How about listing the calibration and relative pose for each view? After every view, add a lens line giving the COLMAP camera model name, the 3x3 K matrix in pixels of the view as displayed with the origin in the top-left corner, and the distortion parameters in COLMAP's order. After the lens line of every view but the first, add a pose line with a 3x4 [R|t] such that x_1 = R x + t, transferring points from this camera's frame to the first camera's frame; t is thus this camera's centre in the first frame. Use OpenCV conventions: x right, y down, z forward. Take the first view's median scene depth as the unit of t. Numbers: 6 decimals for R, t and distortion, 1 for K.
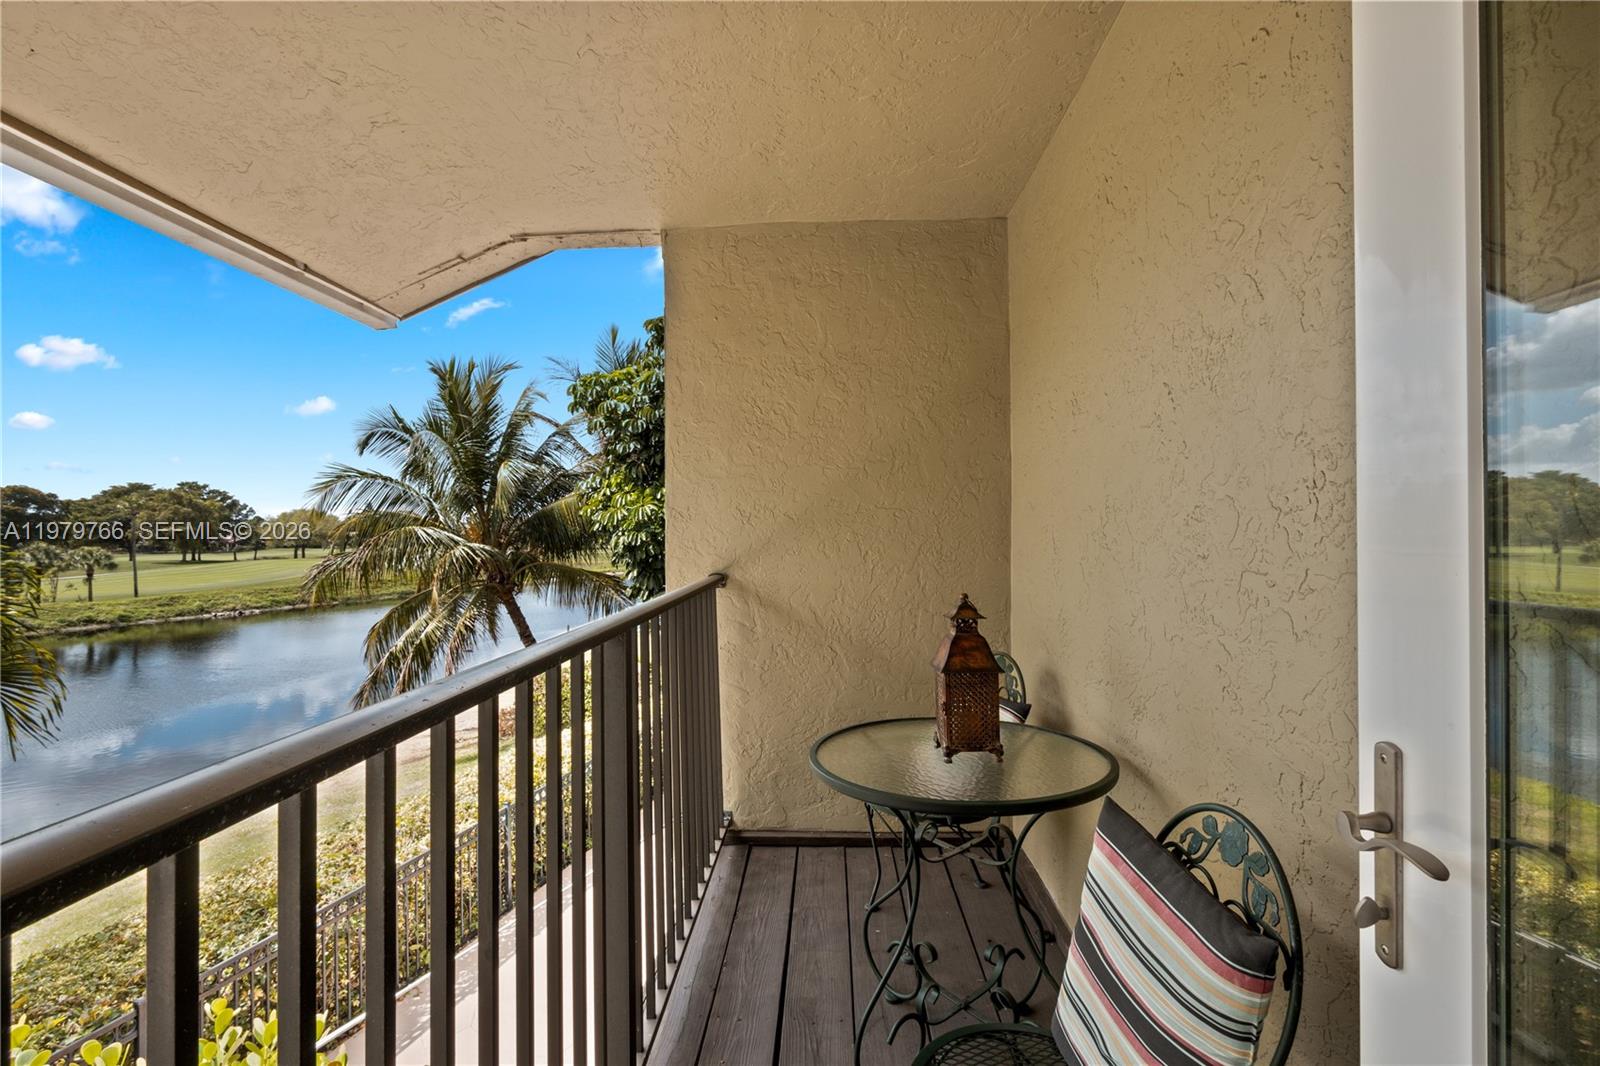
lens RADIAL K [[735.0, 0, 802.3], [0, 735.0, 535.4], [0, 0, 1]] dist [-0.000606, 0.000622]
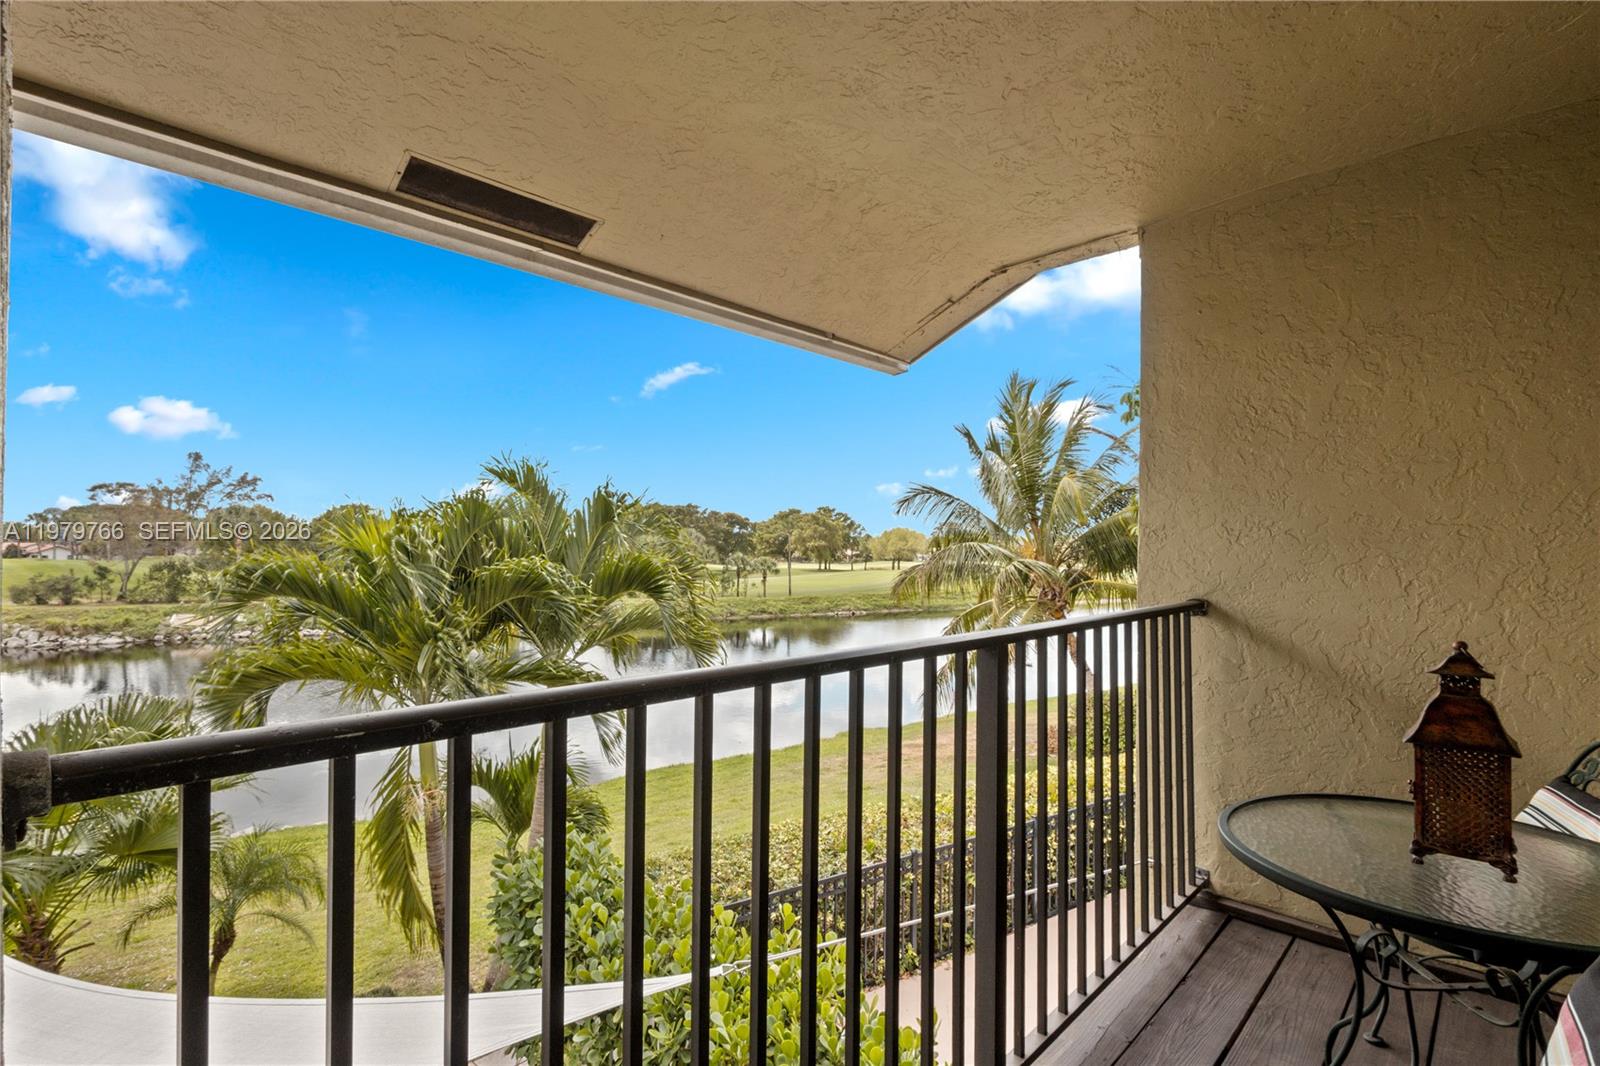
lens RADIAL K [[759.6, 0, 808.0], [0, 759.6, 554.5], [0, 0, 1]] dist [-0.001733, -0.000213]
pose [[0.754491, 0.016270, -0.656109, 0.131084], [-0.014877, 0.999860, 0.007687, -0.002499], [0.656142, 0.003962, 0.754627, -0.000624]]
